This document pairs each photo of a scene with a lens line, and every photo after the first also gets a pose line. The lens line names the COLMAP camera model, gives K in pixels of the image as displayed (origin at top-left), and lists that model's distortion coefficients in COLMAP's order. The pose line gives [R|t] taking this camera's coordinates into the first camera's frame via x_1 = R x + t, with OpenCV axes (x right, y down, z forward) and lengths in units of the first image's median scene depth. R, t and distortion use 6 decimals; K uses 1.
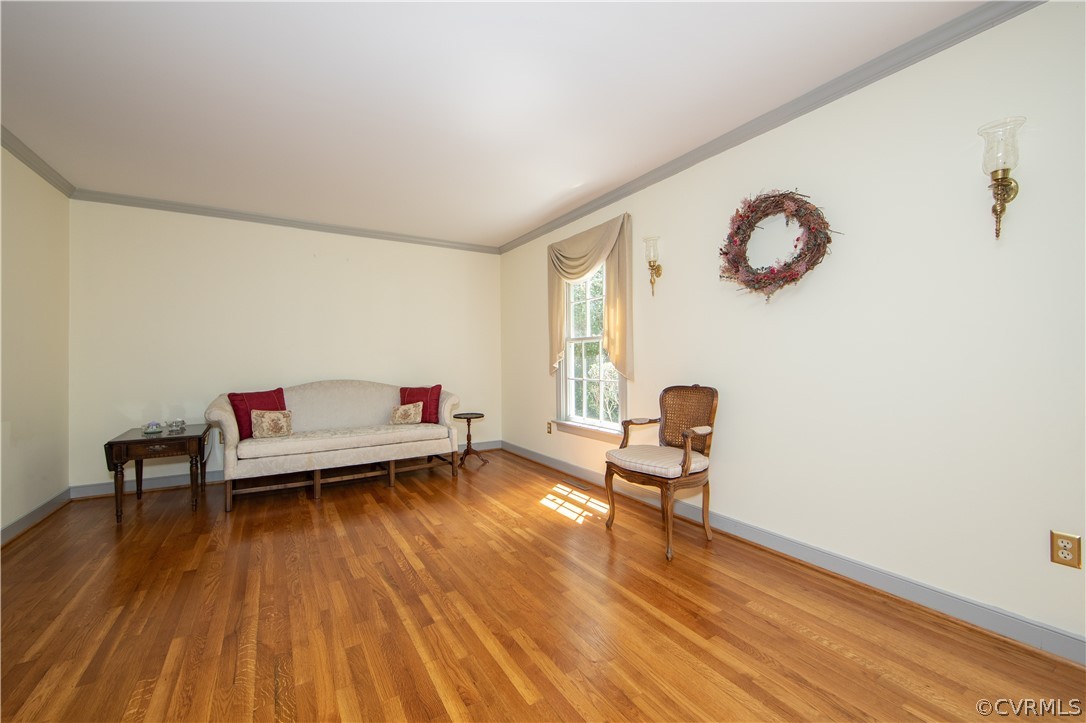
lens RADIAL K [[441.3, 0, 536.6], [0, 441.3, 362.1], [0, 0, 1]] dist [-0.002802, 0.000048]
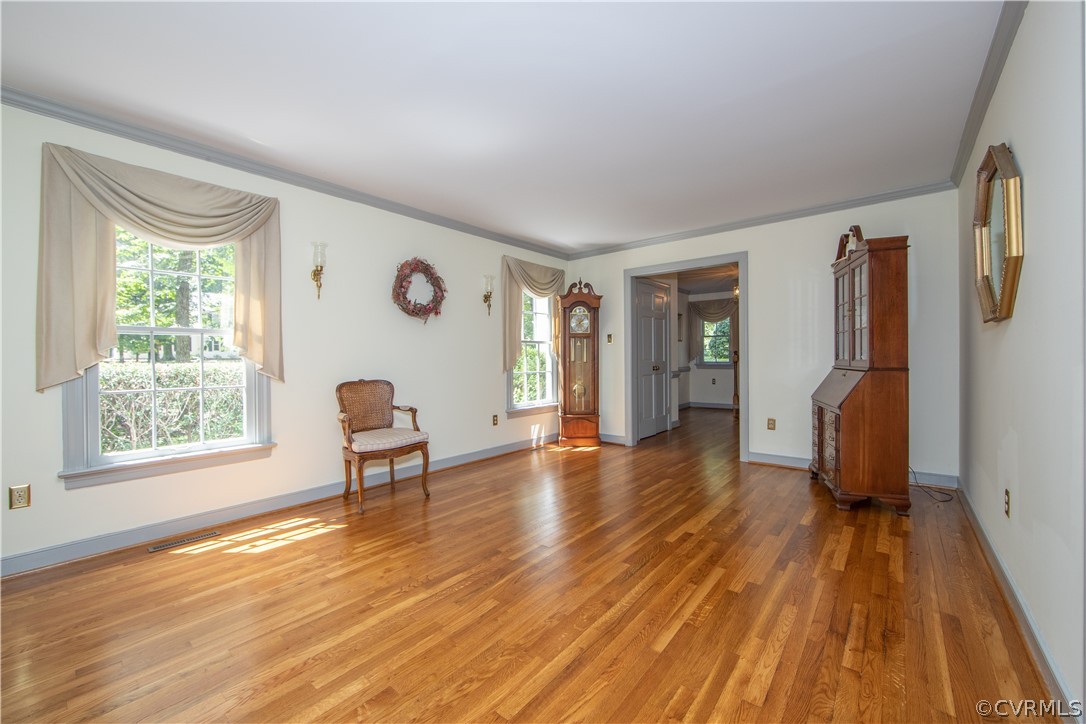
lens RADIAL K [[441.3, 0, 536.6], [0, 441.3, 362.6], [0, 0, 1]] dist [-0.002802, 0.000048]
pose [[-0.337171, 0.002909, 0.941439, -1.019224], [0.016277, 0.999864, 0.002740, 0.008156], [-0.941303, 0.016247, -0.337173, 0.977778]]
